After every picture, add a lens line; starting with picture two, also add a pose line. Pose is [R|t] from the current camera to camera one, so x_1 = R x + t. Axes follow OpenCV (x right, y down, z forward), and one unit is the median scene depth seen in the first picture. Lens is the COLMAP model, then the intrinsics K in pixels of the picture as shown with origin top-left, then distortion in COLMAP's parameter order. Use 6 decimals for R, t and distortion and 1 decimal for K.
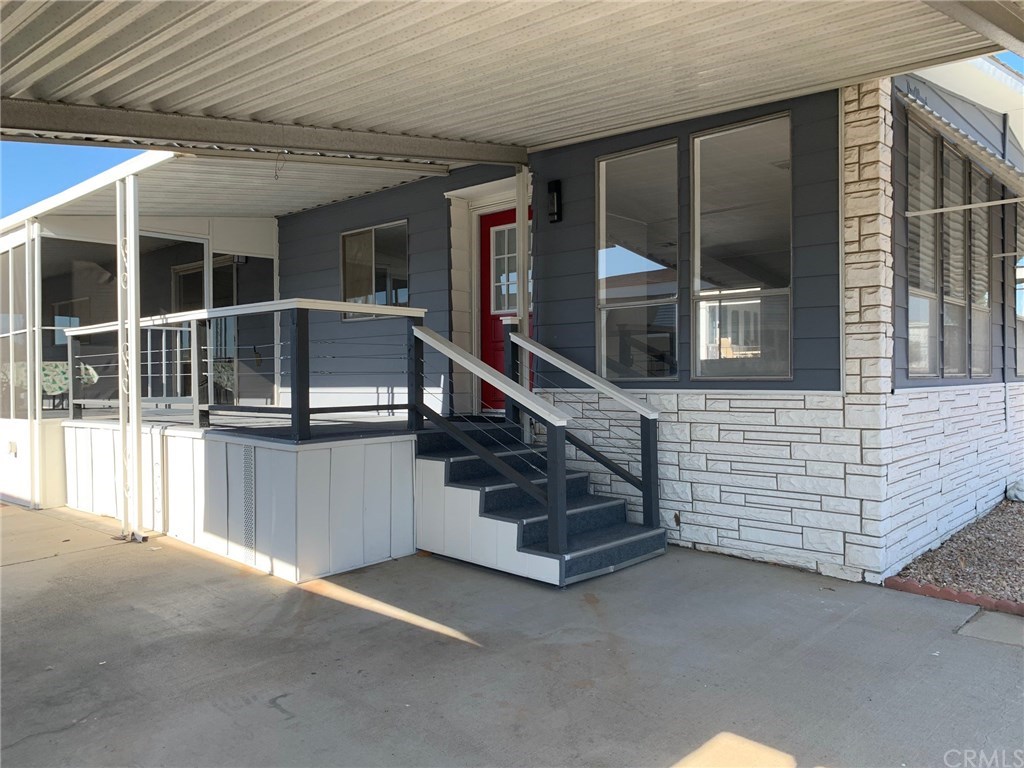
lens RADIAL K [[776.0, 0, 508.4], [0, 776.0, 371.9], [0, 0, 1]] dist [0.029123, -0.002263]
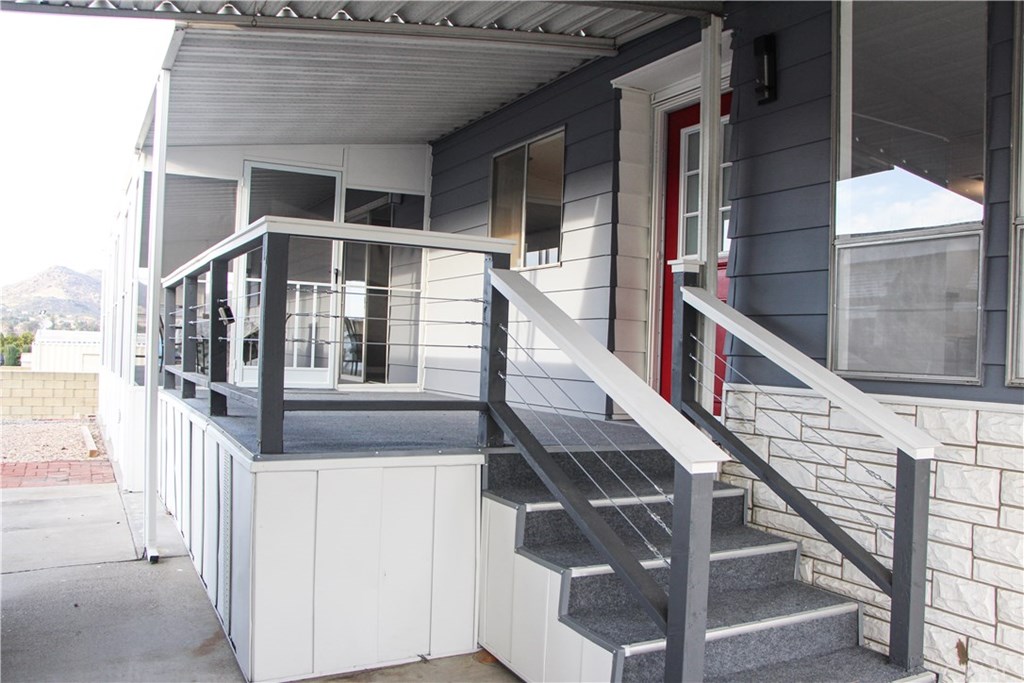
lens RADIAL K [[840.4, 0, 512.0], [0, 840.4, 341.5], [0, 0, 1]] dist [-0.195121, 0.157444]
pose [[0.942868, 0.037576, -0.331042, 0.094349], [-0.040080, 0.999196, -0.000736, -0.003867], [0.330748, 0.013962, 0.943616, 0.373515]]
